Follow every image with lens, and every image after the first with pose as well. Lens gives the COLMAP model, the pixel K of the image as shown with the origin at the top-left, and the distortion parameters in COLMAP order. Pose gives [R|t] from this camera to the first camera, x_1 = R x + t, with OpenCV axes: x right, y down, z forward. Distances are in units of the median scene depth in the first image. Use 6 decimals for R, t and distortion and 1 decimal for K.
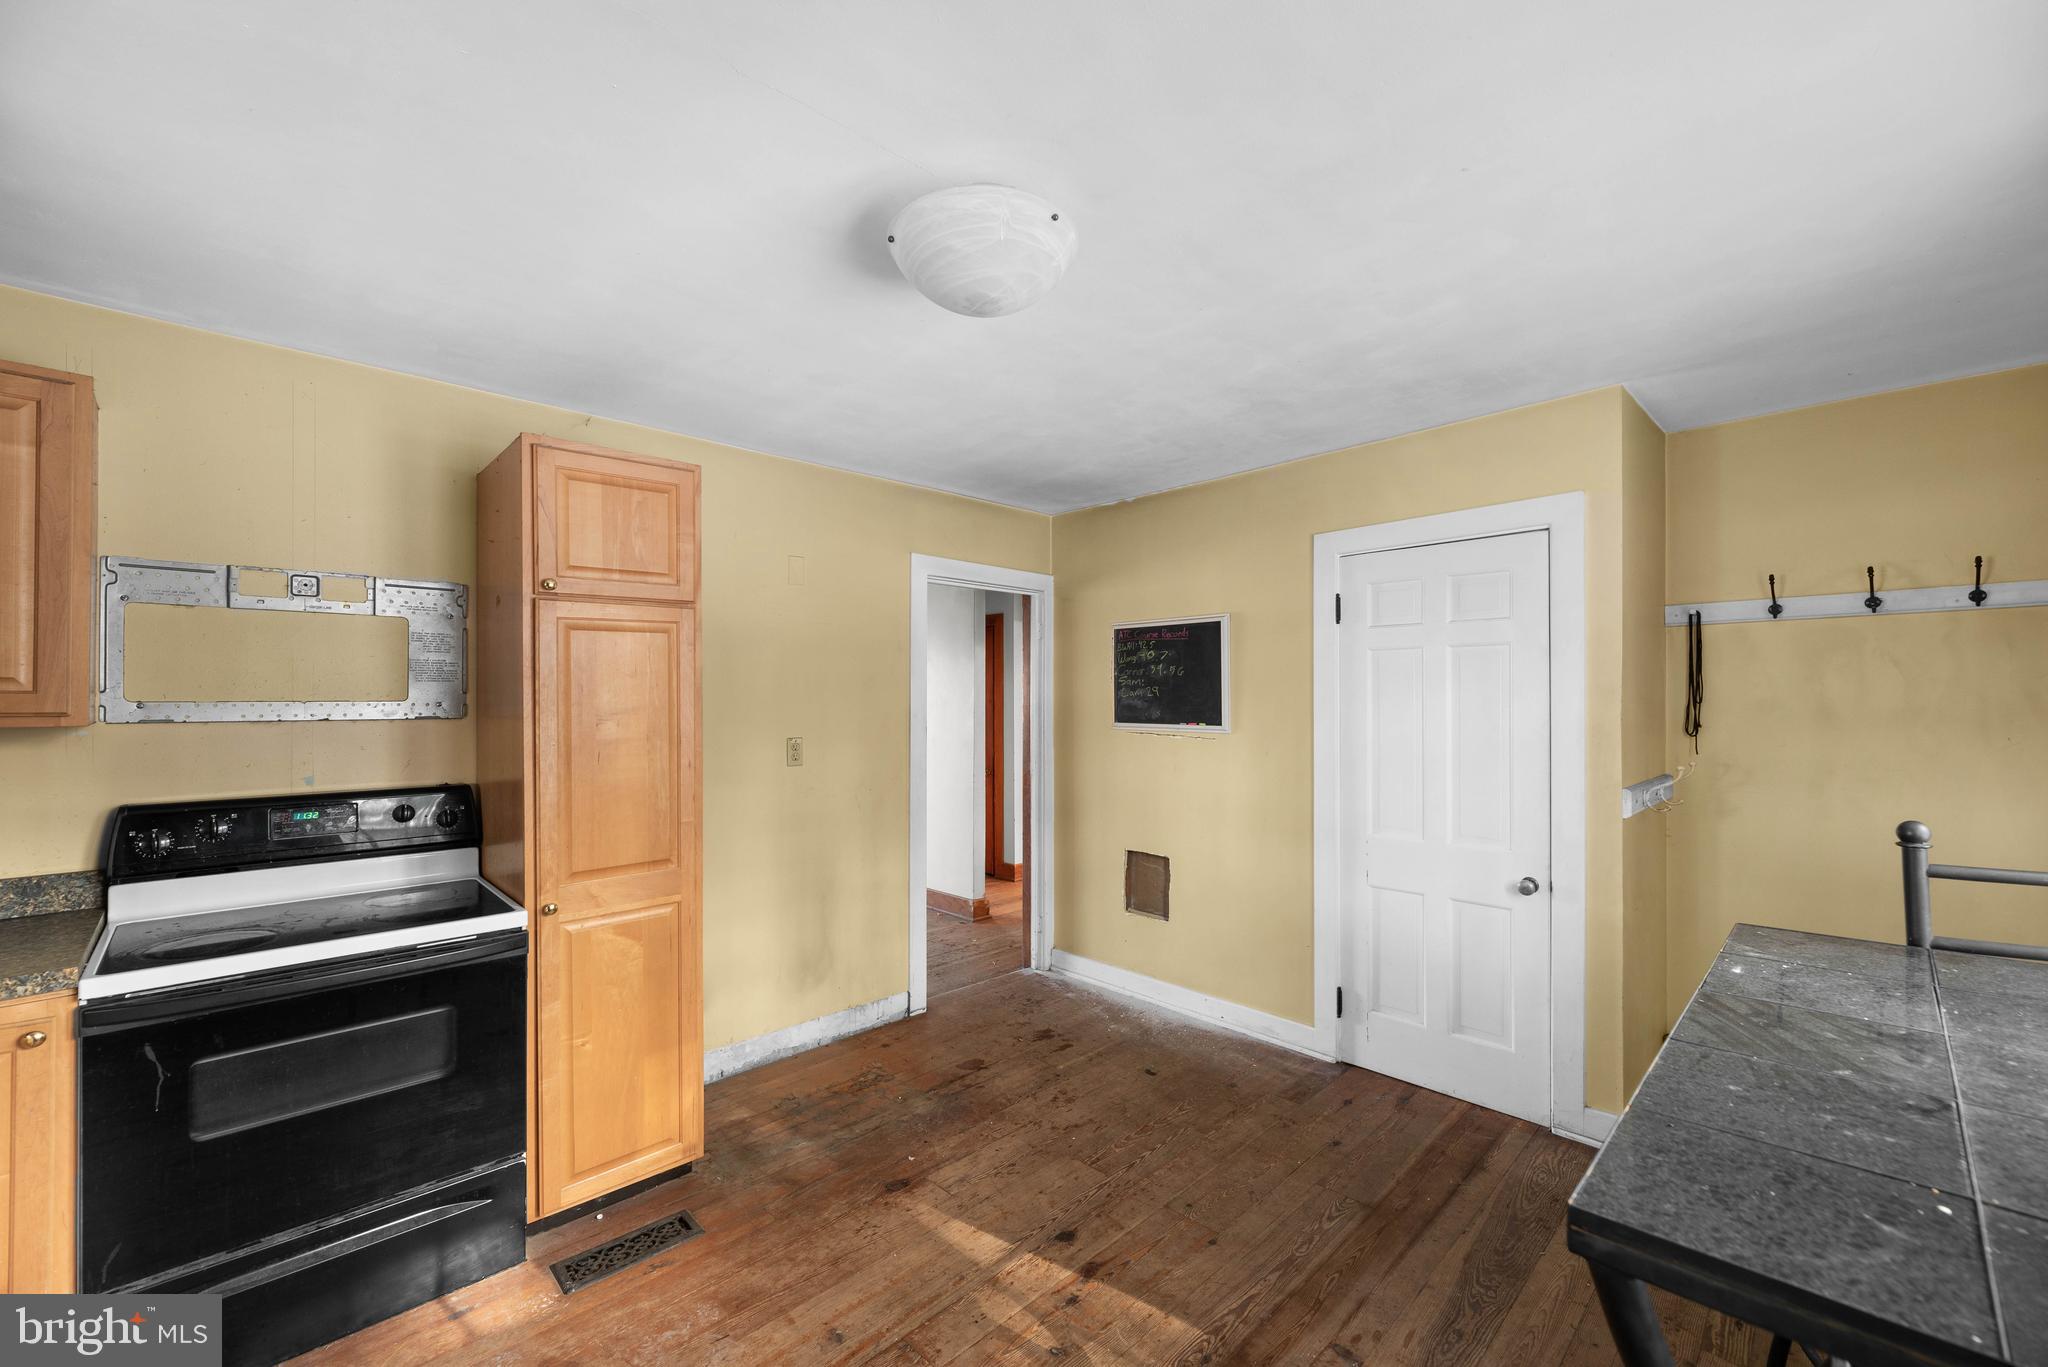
lens RADIAL K [[818.7, 0, 1022.0], [0, 818.7, 686.6], [0, 0, 1]] dist [0.004191, -0.000102]
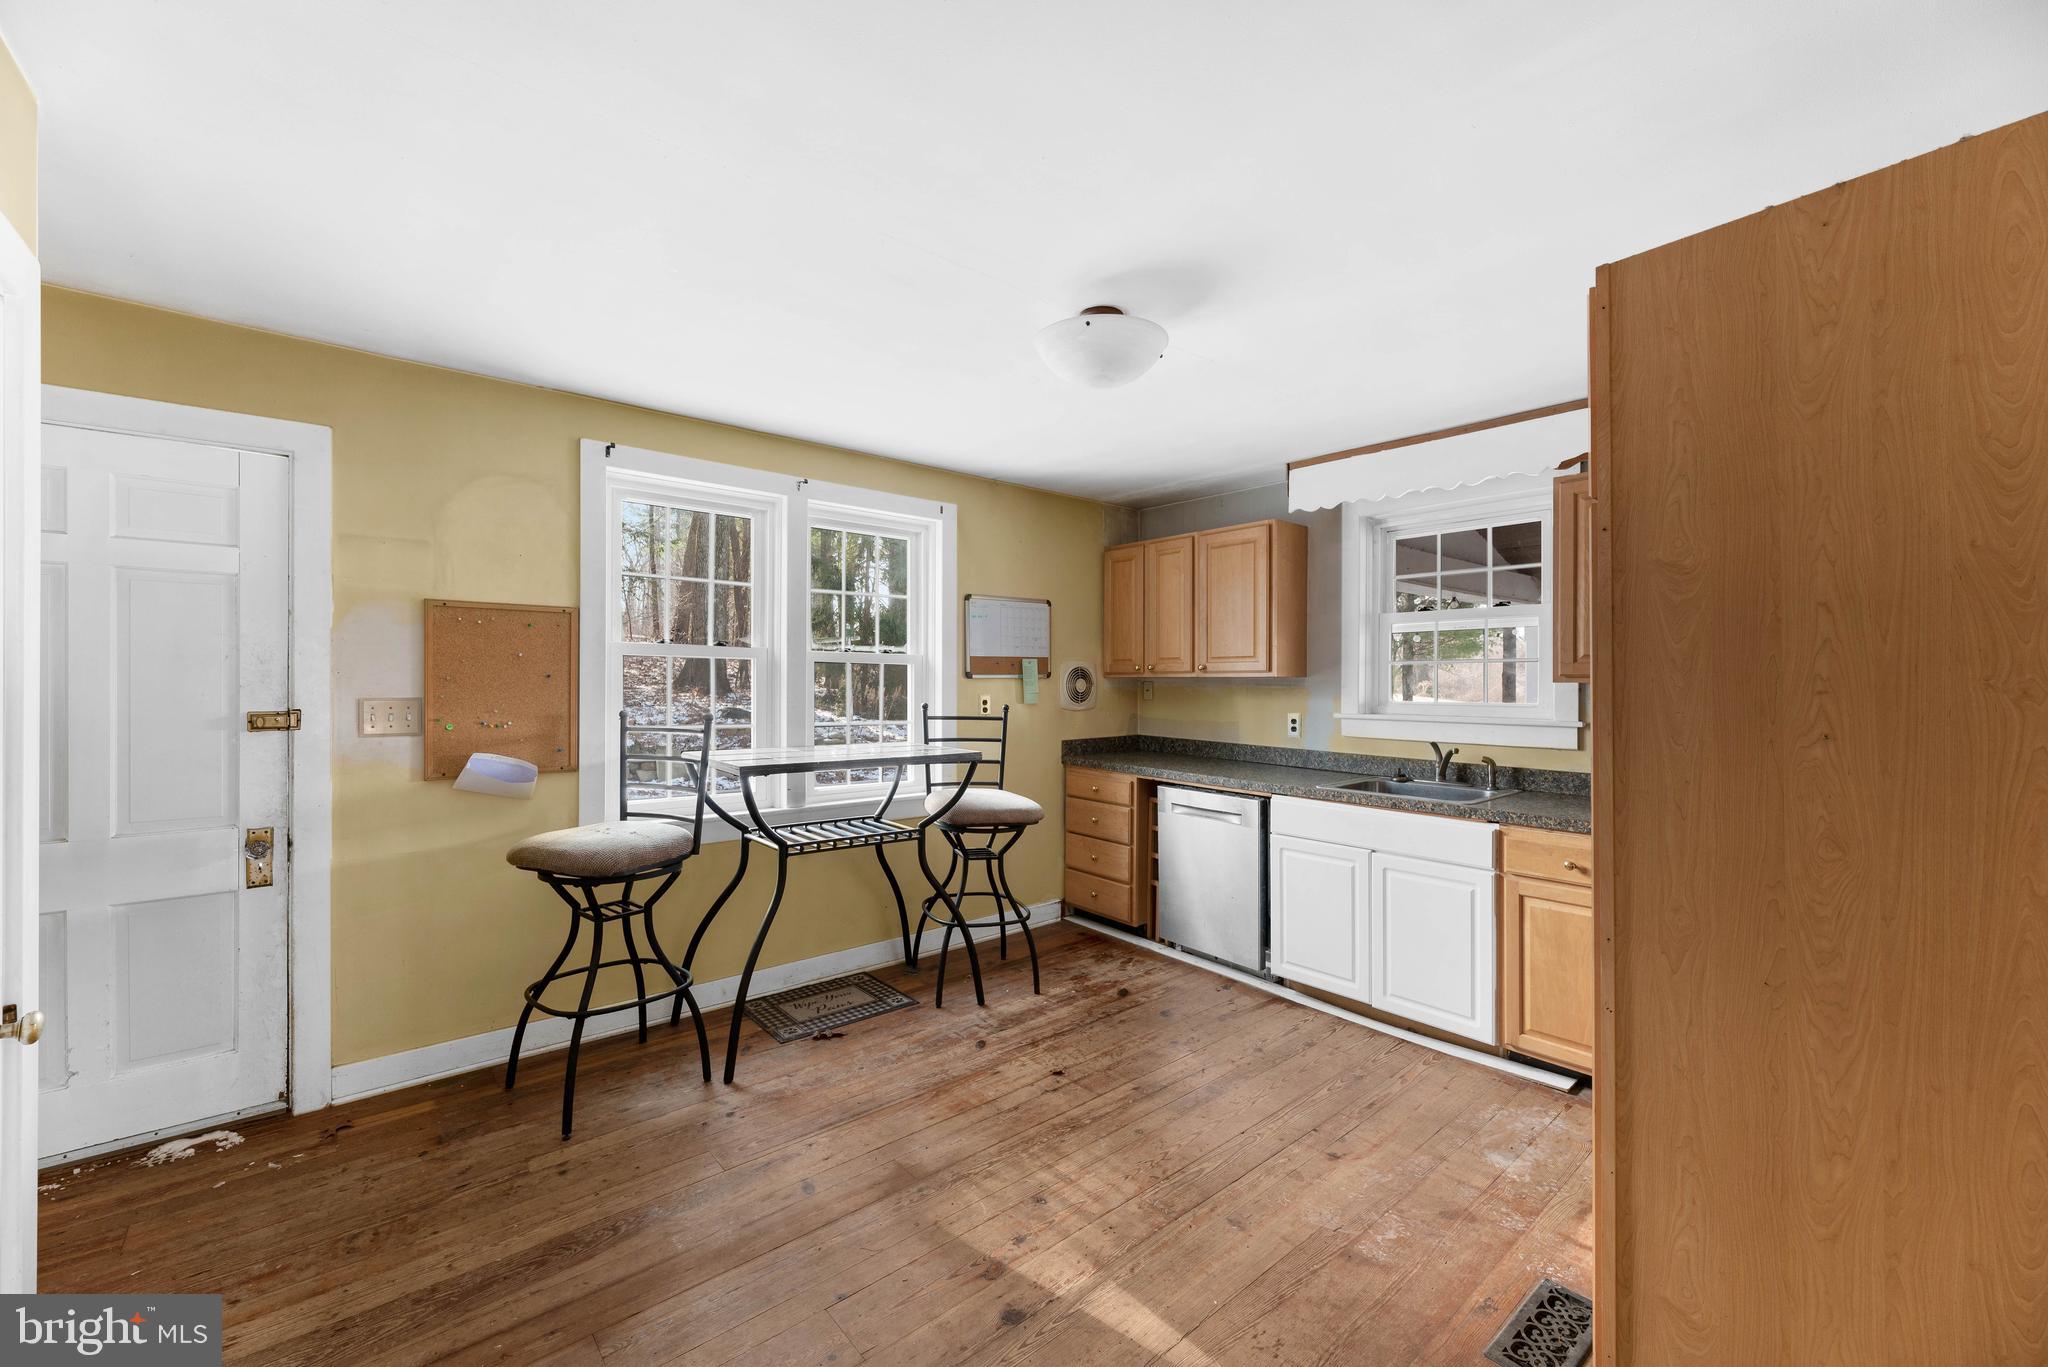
lens RADIAL K [[818.7, 0, 1022.0], [0, 818.7, 686.6], [0, 0, 1]] dist [0.004191, -0.000102]
pose [[-0.997379, -0.004060, 0.072245, -0.012014], [-0.004477, 0.999974, -0.005604, 0.054153], [-0.072221, -0.005913, -0.997371, 1.881177]]
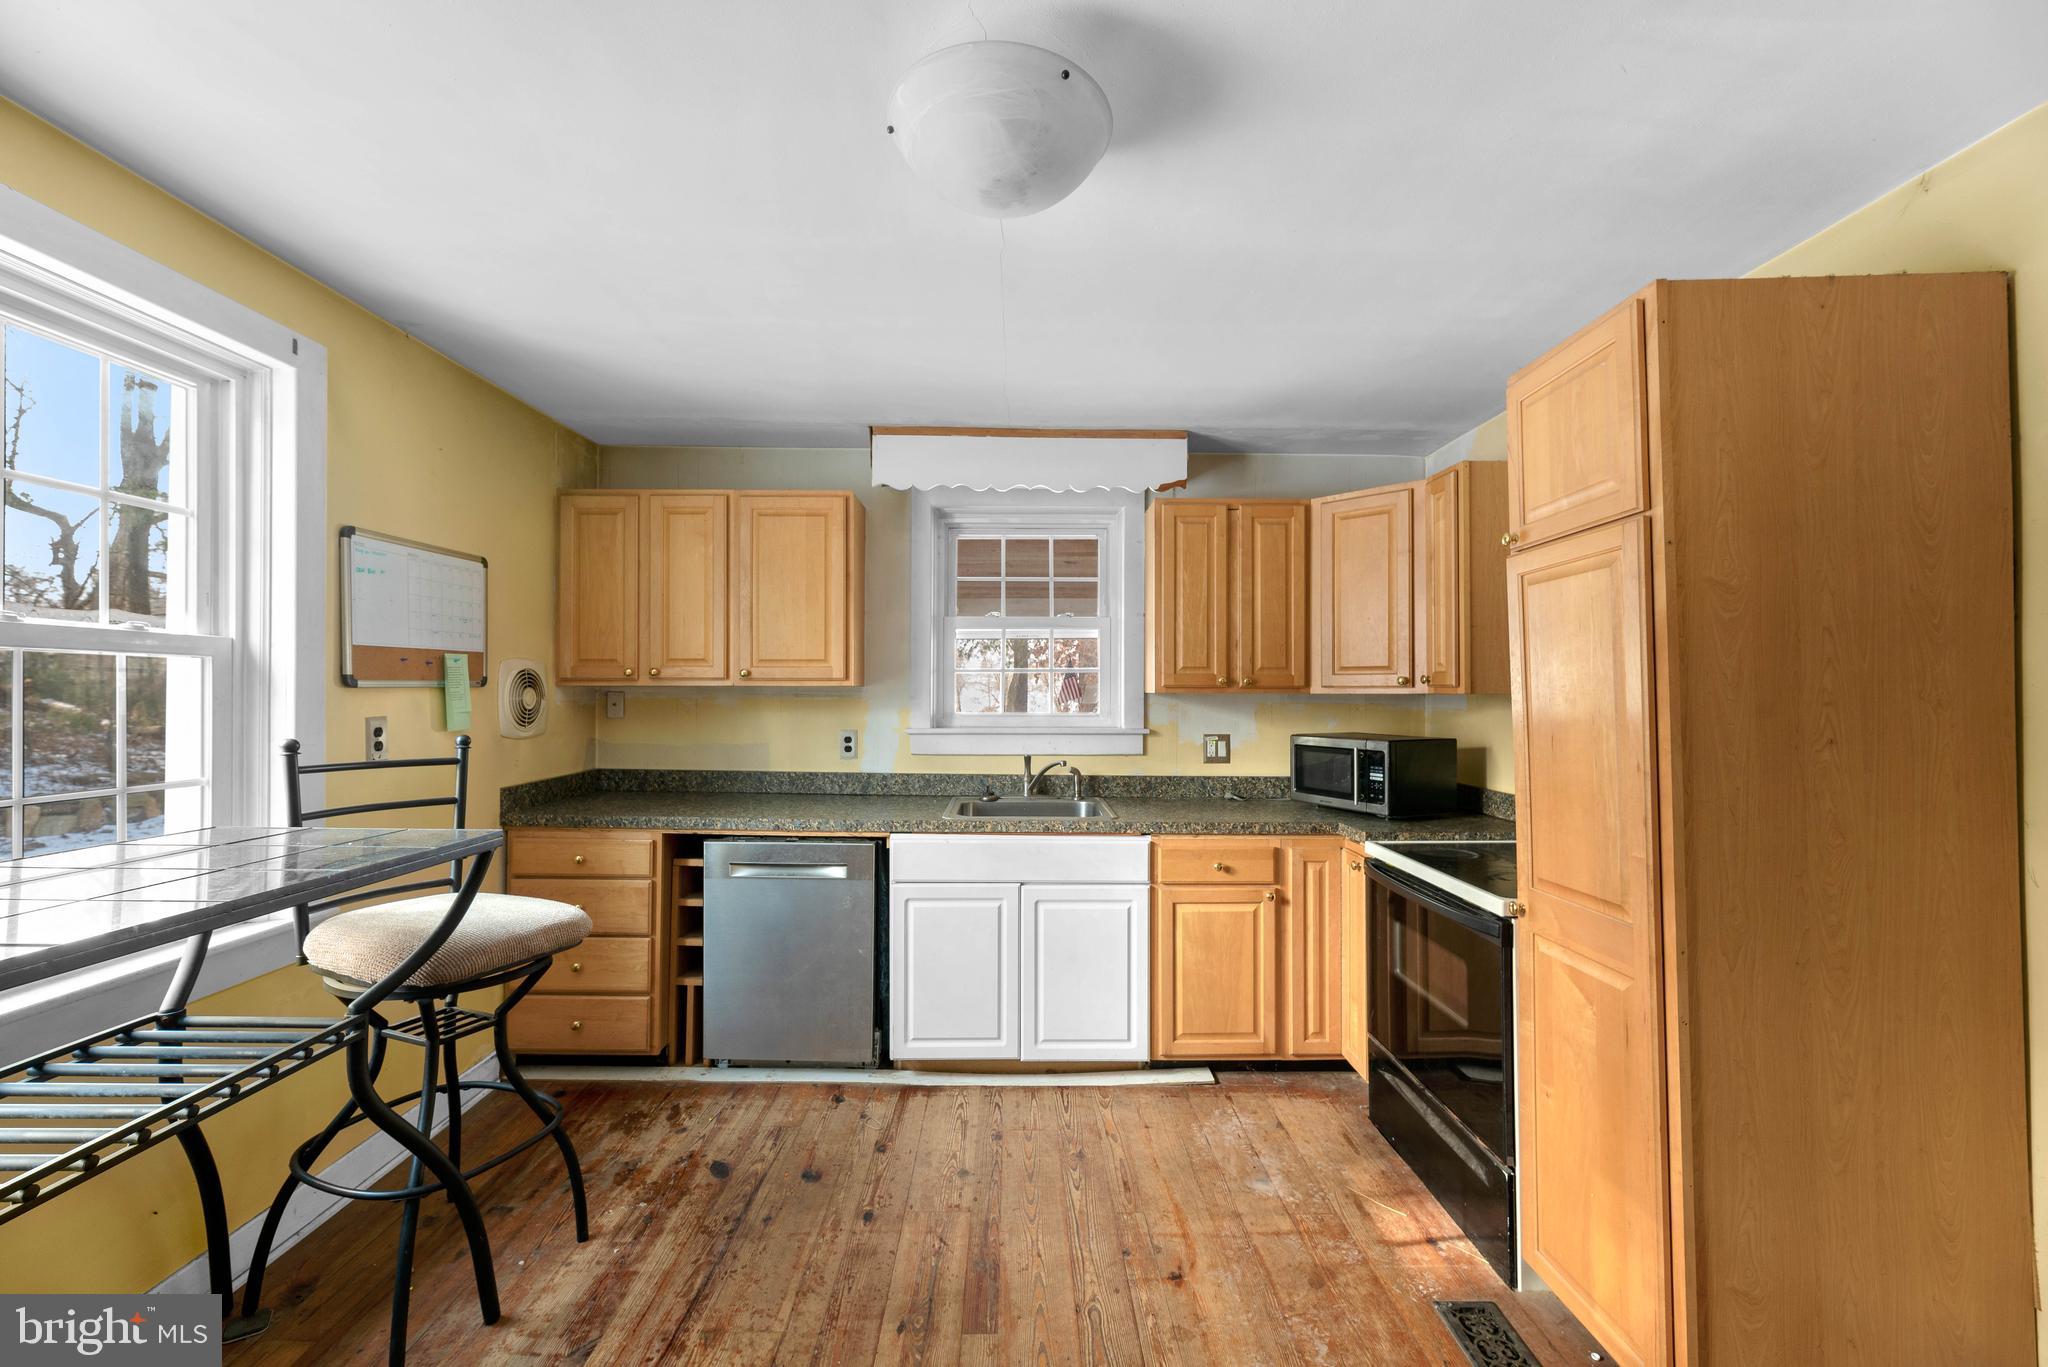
lens RADIAL K [[818.7, 0, 1022.0], [0, 818.7, 686.6], [0, 0, 1]] dist [0.004191, -0.000102]
pose [[-0.689858, -0.005147, -0.723926, 0.427827], [0.007045, 0.999880, -0.013823, 0.042786], [0.723910, -0.014636, -0.689739, 1.235191]]
